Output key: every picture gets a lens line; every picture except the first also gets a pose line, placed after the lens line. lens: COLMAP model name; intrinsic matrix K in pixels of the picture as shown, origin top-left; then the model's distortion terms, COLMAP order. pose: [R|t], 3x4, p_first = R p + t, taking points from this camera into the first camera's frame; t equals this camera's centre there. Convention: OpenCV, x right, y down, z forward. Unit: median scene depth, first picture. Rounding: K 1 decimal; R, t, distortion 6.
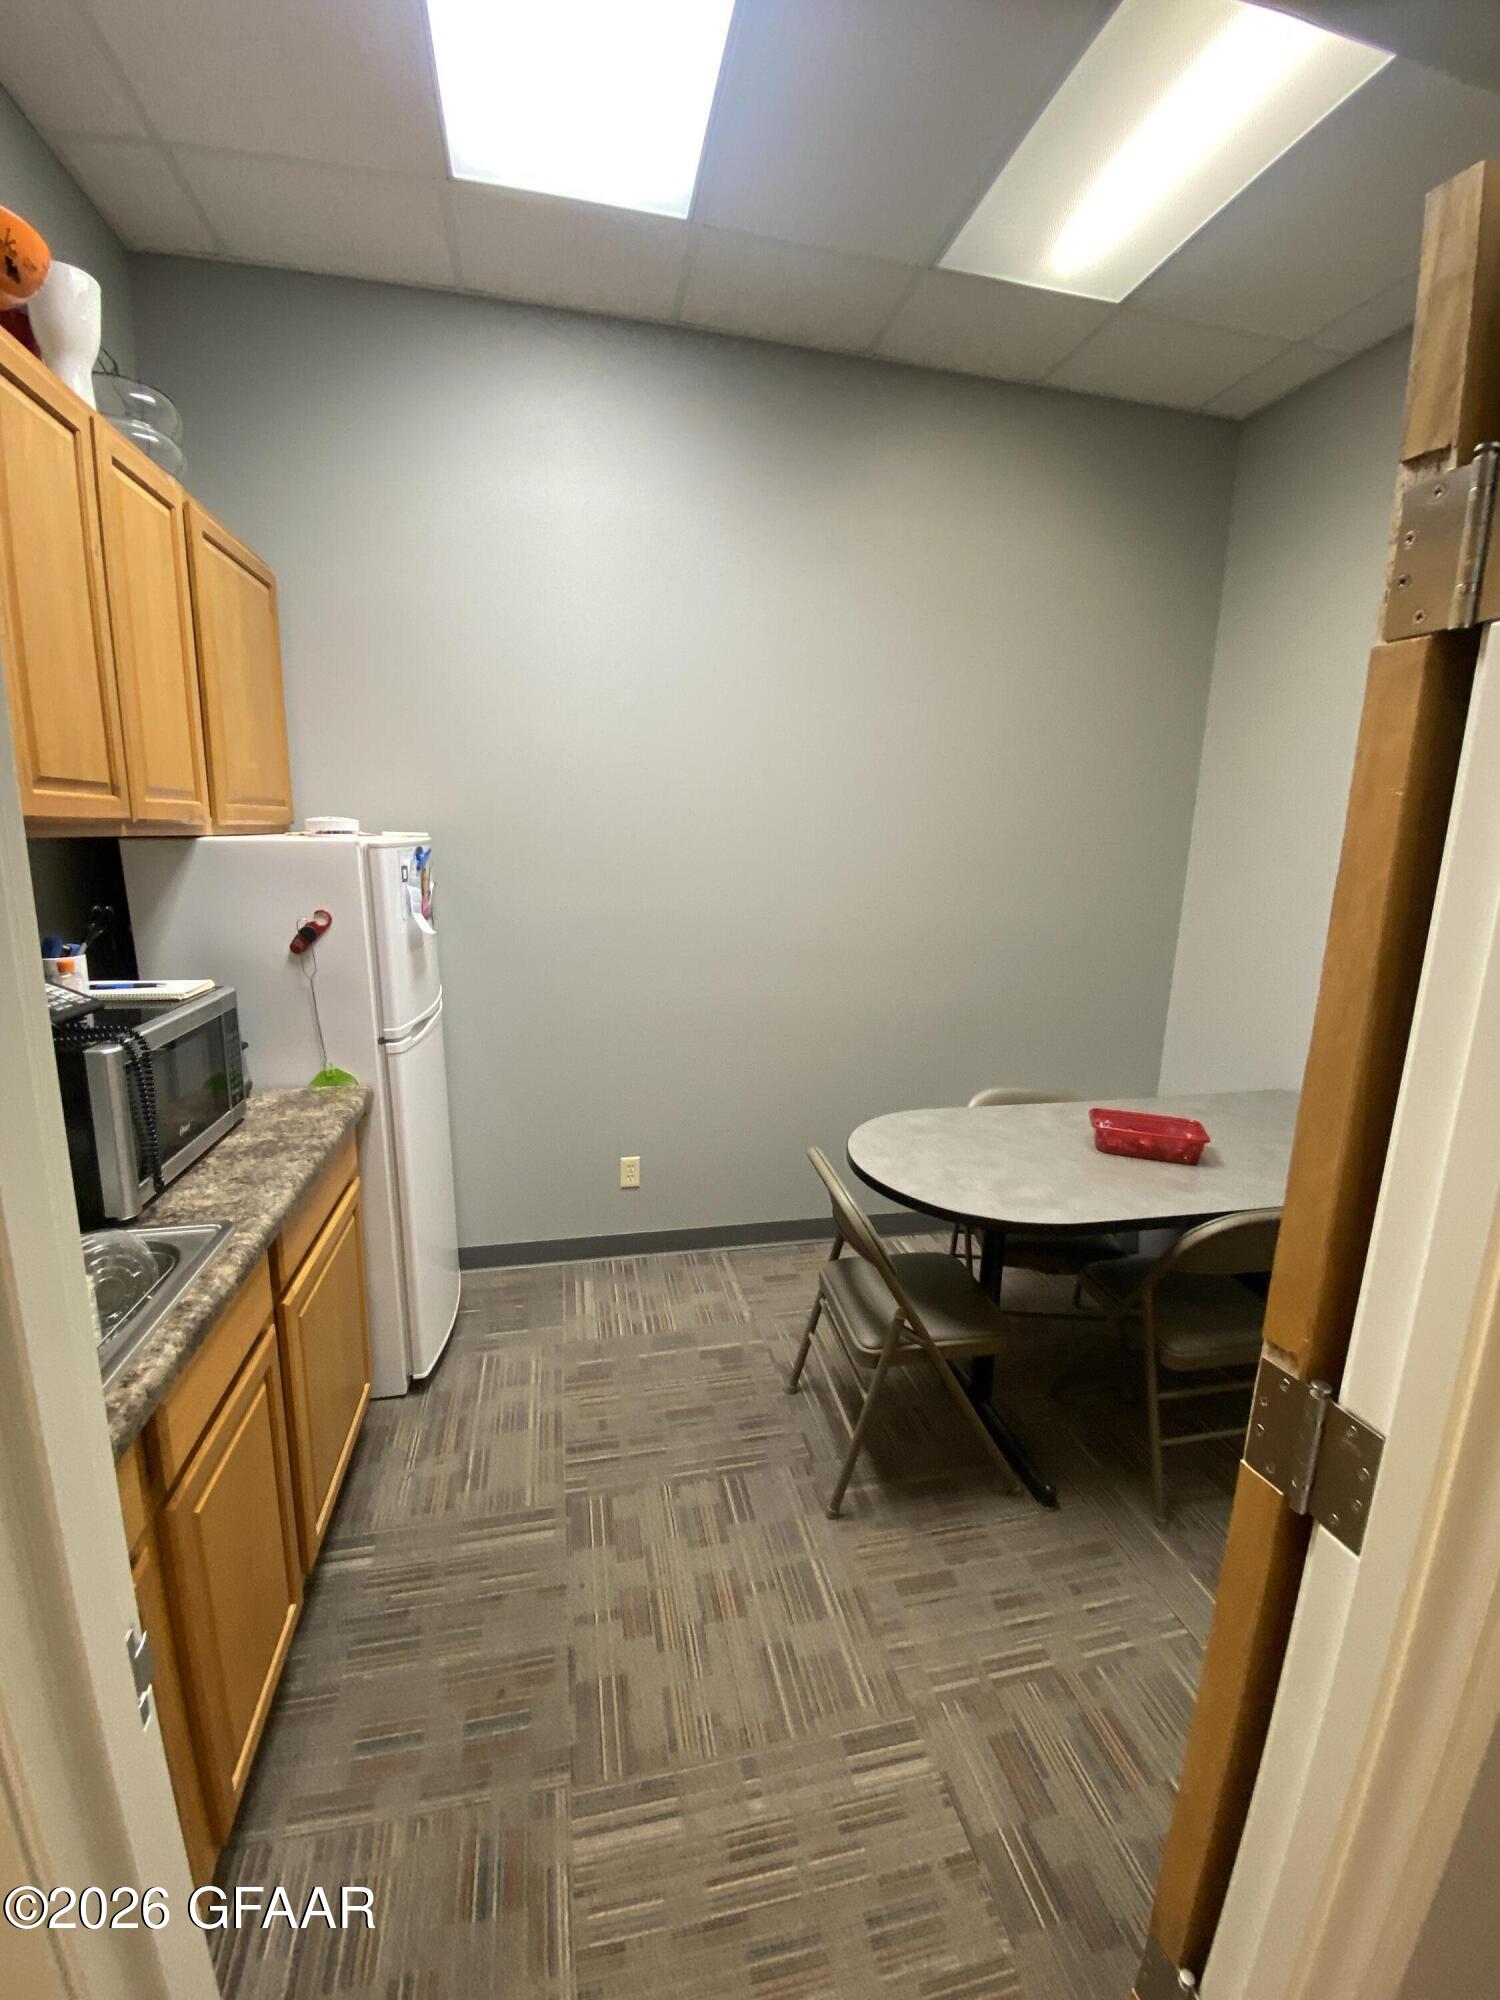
lens RADIAL K [[804.3, 0, 750.0], [0, 804.3, 1000.0], [0, 0, 1]] dist [0.057260, -0.039072]
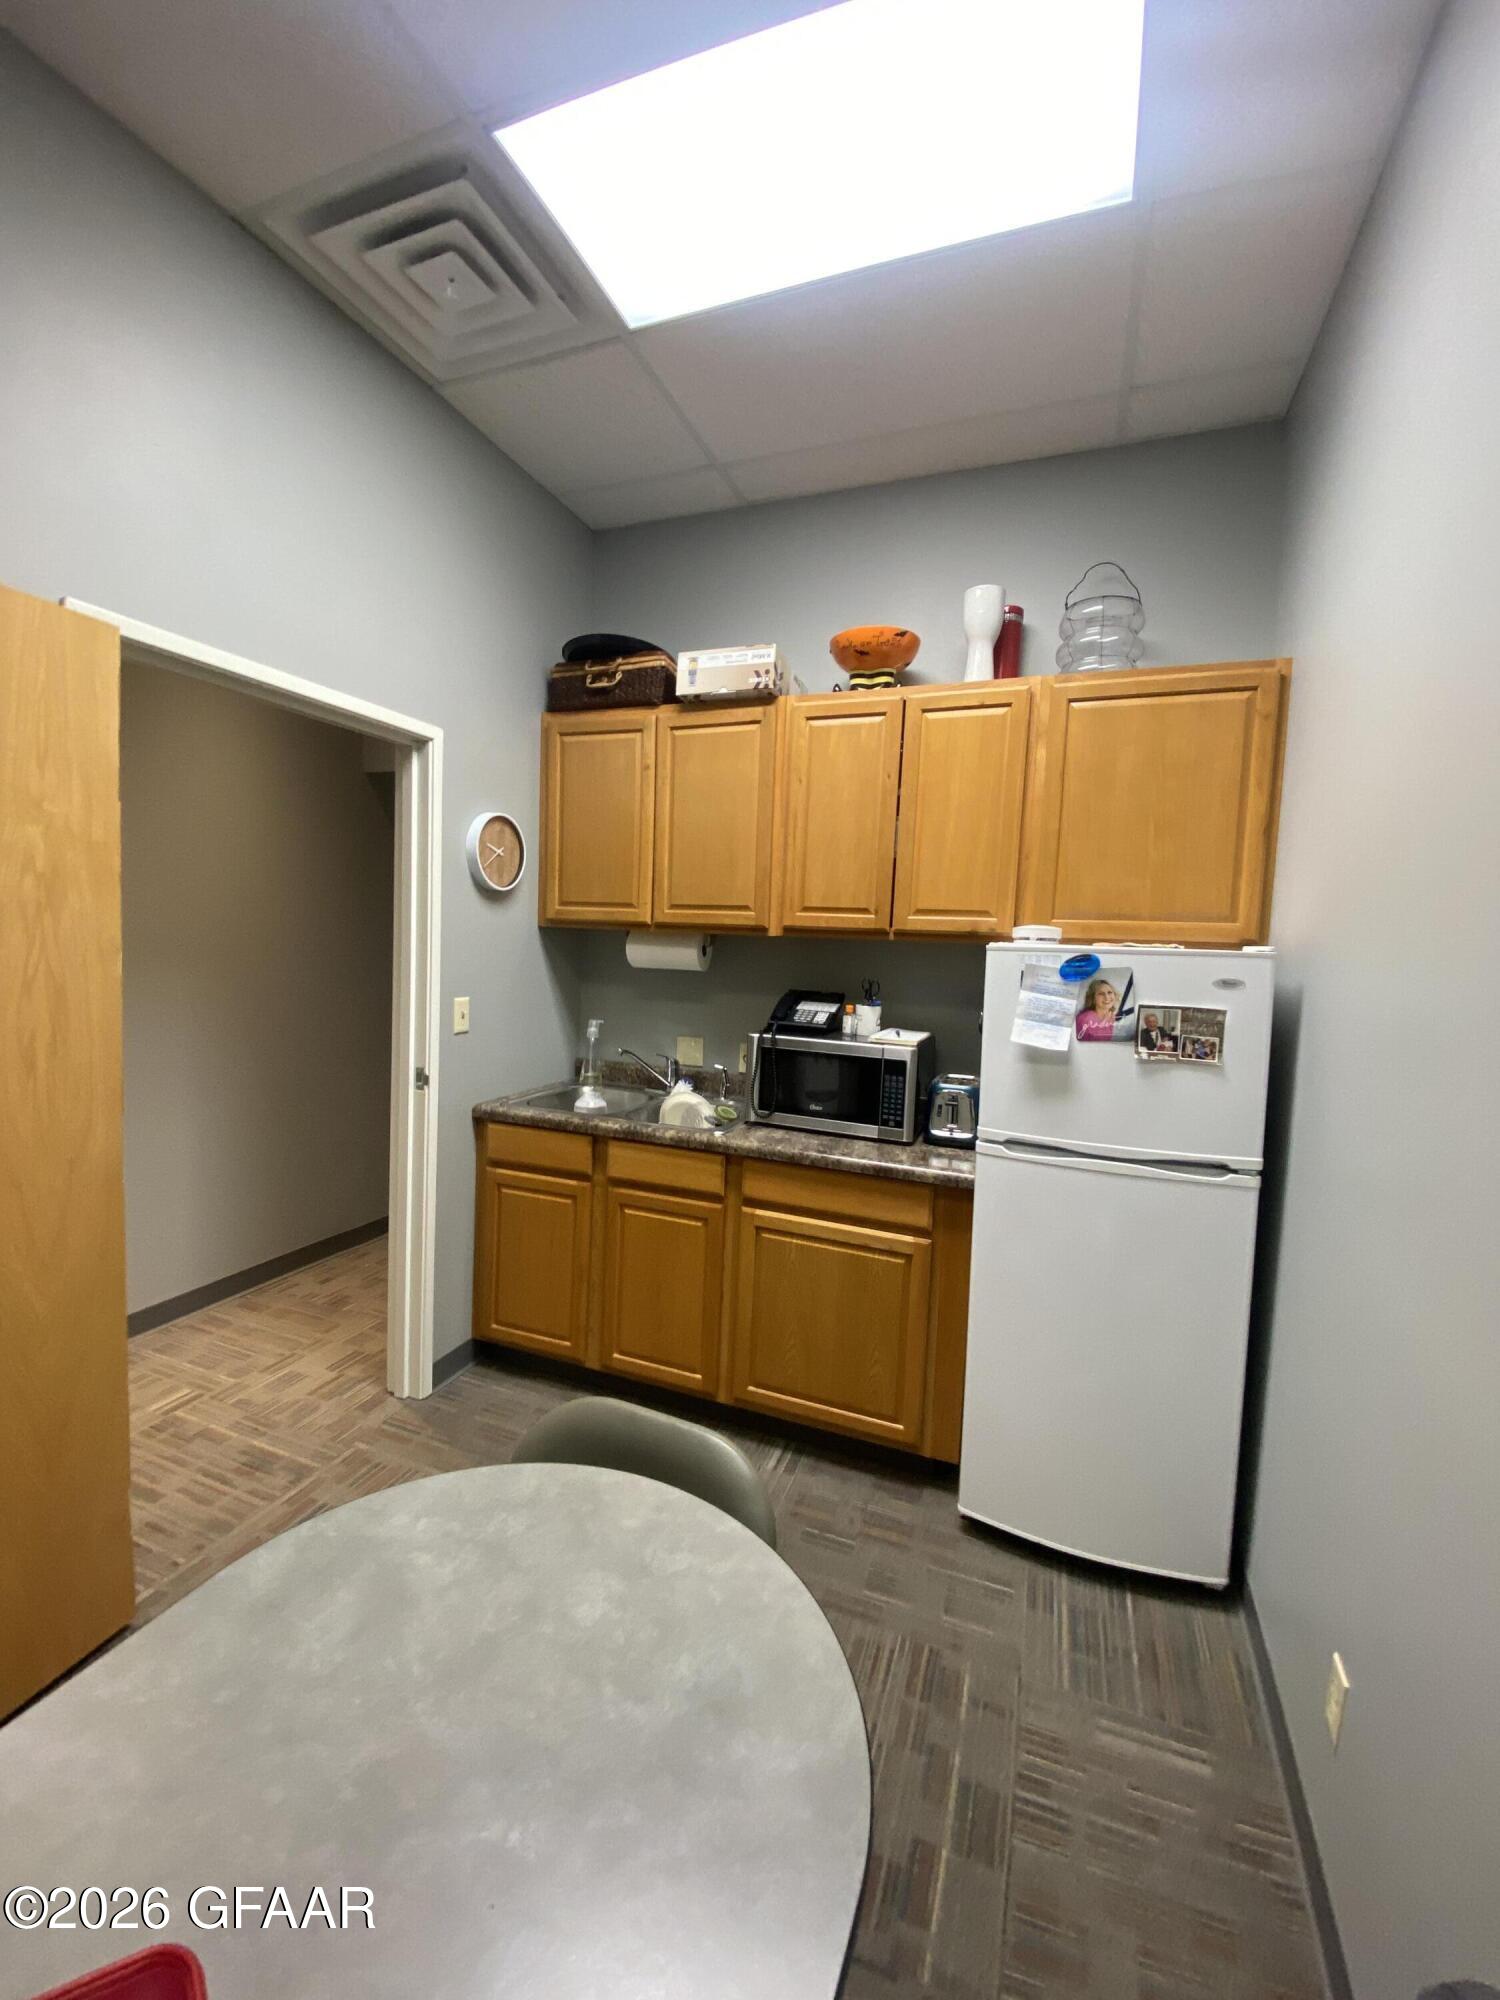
lens RADIAL K [[804.3, 0, 750.0], [0, 804.3, 1000.0], [0, 0, 1]] dist [0.057260, -0.039072]
pose [[-0.561226, 0.015237, -0.827522, 0.528972], [-0.223491, 0.959900, 0.169247, -0.210935], [0.796917, 0.279930, -0.535315, 1.198826]]
